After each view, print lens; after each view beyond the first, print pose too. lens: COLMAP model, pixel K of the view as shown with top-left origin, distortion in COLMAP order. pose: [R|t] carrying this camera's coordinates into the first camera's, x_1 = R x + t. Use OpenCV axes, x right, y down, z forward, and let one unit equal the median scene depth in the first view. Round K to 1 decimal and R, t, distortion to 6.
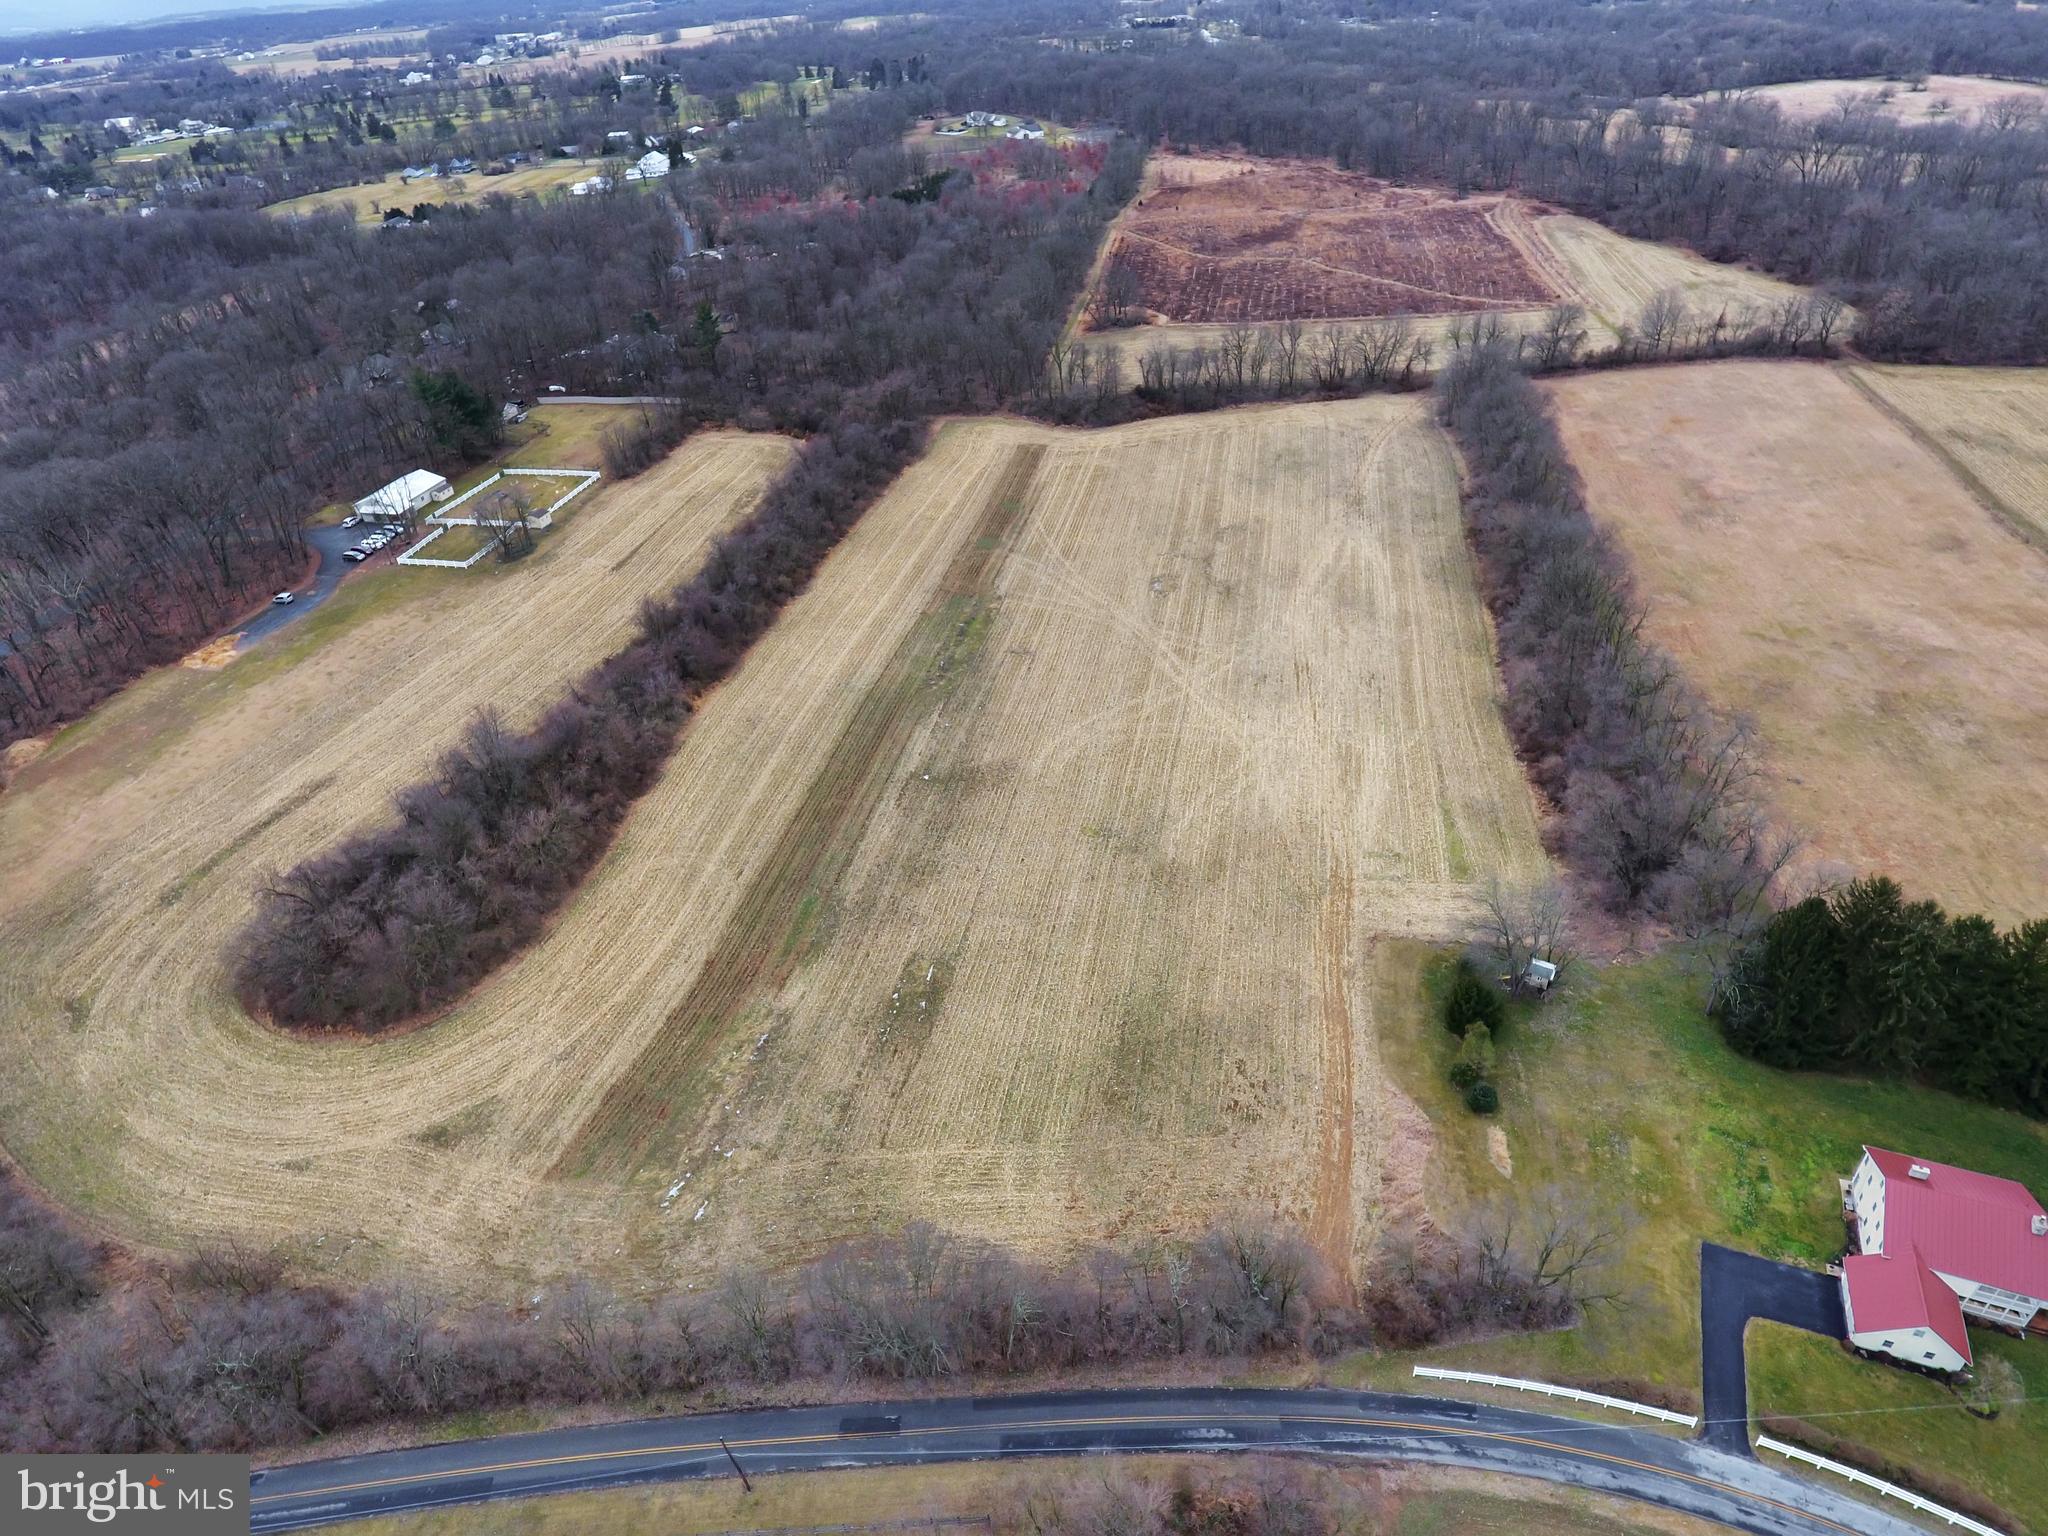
lens RADIAL K [[1201.3, 0, 1028.6], [0, 1201.3, 765.4], [0, 0, 1]] dist [-0.009420, 0.002090]
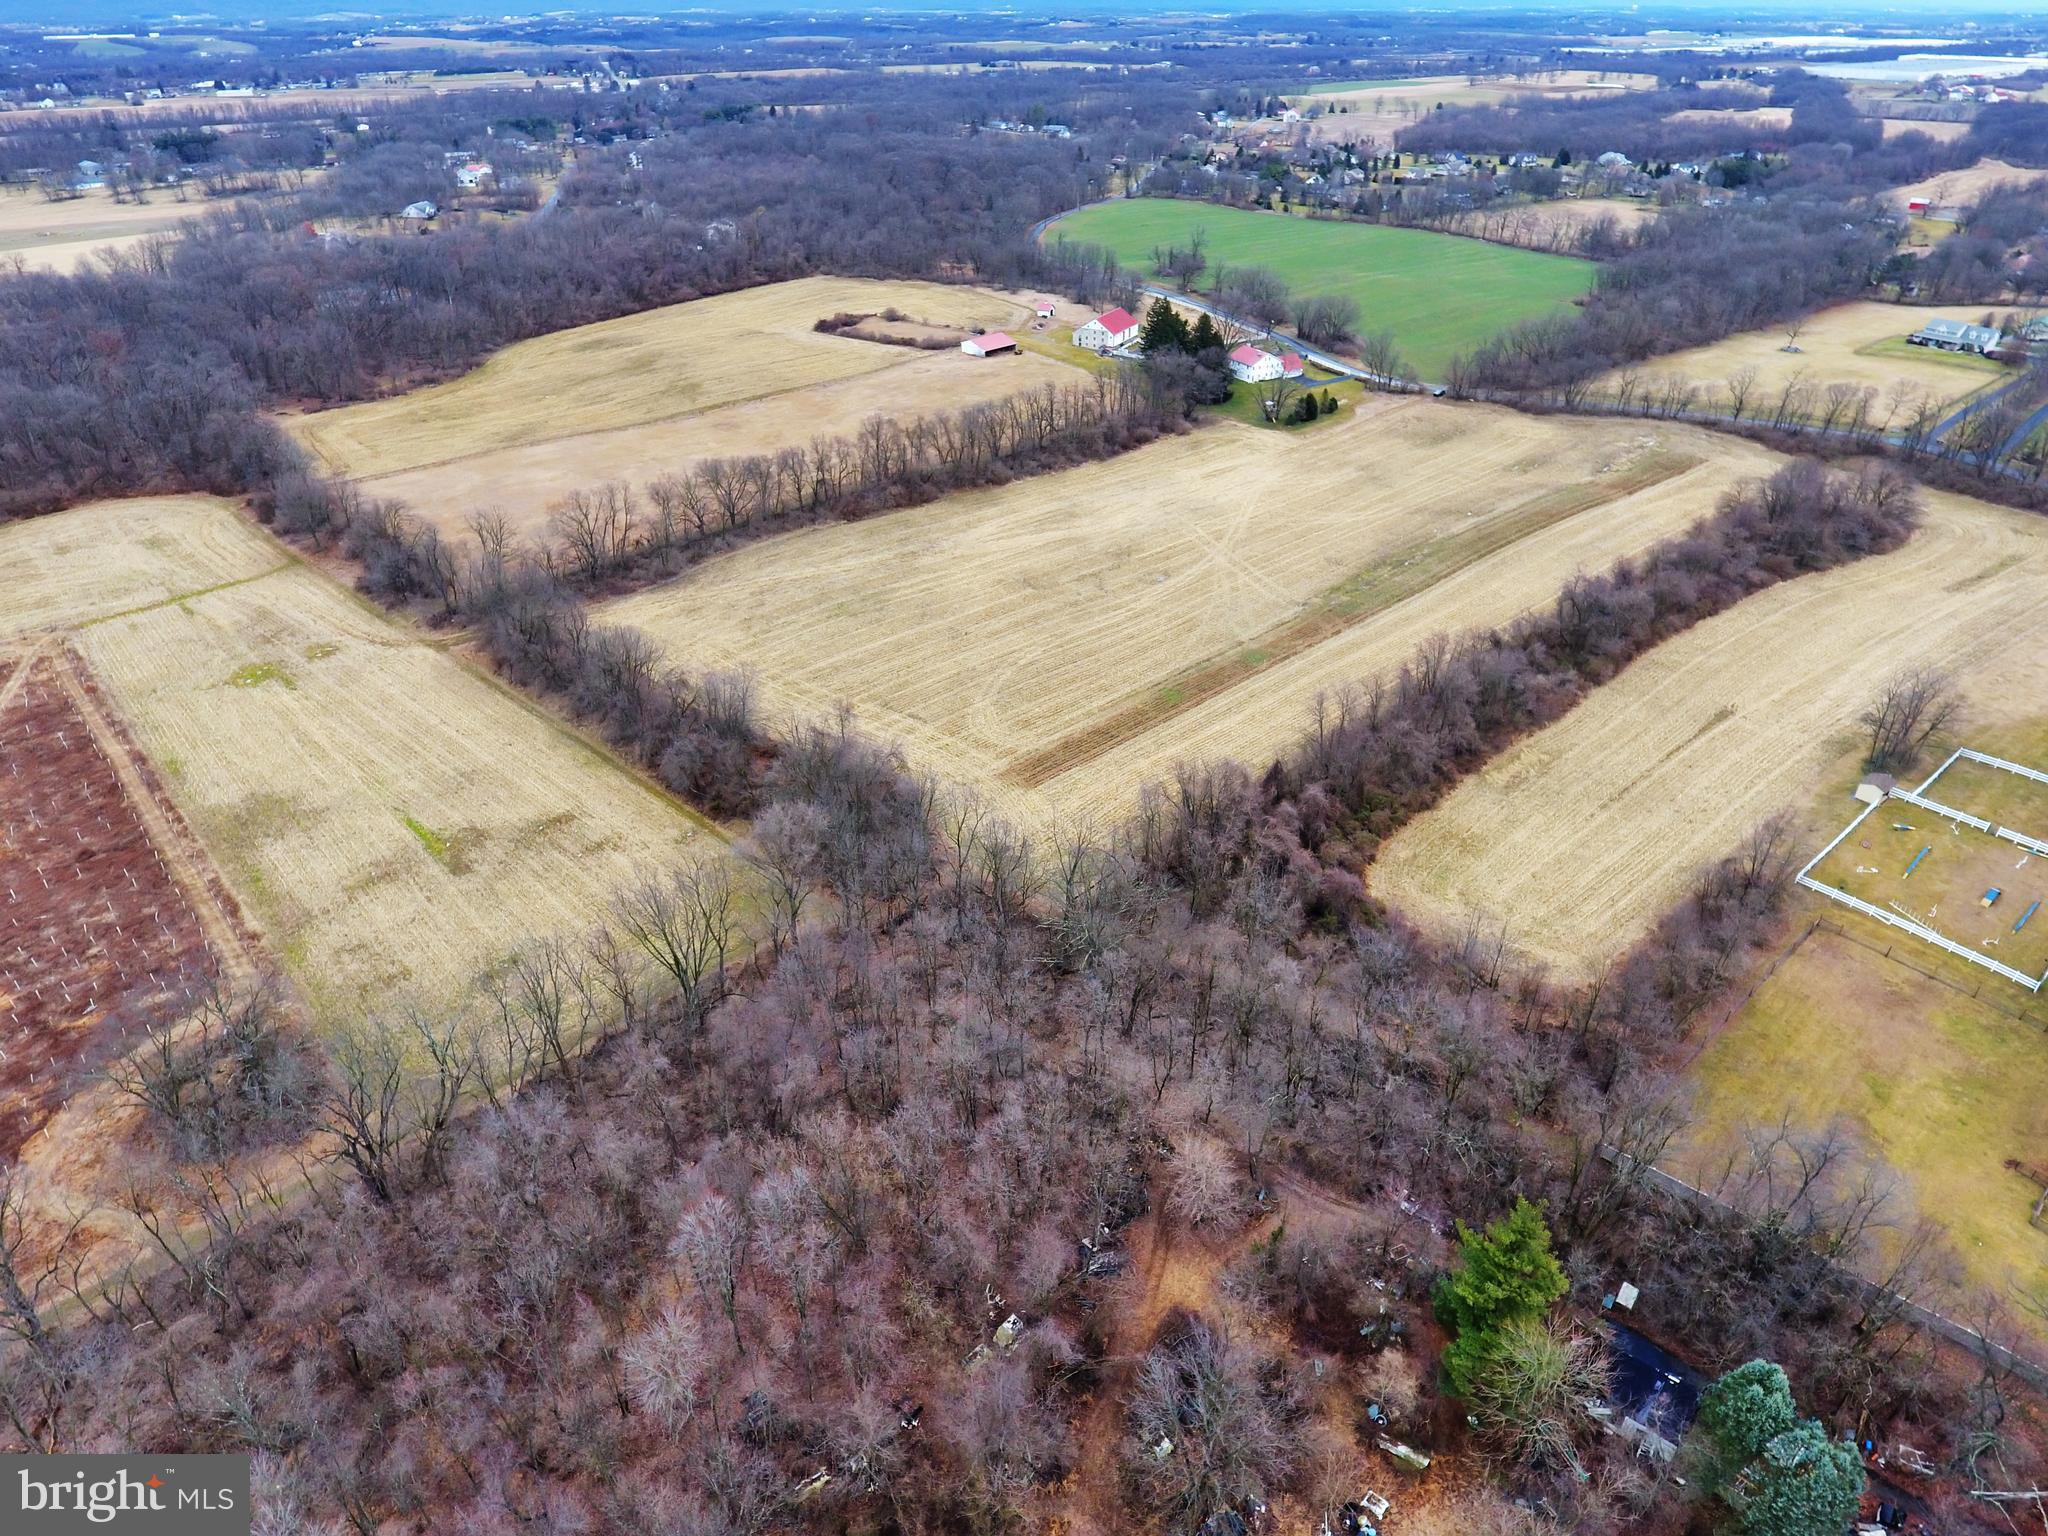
lens RADIAL K [[1201.3, 0, 1028.6], [0, 1201.3, 765.4], [0, 0, 1]] dist [-0.009420, 0.002090]
pose [[-0.790784, -0.271541, 0.548567, -0.416891], [0.393356, 0.461203, 0.795338, -0.938049], [-0.468968, 0.844723, -0.257900, 1.430218]]
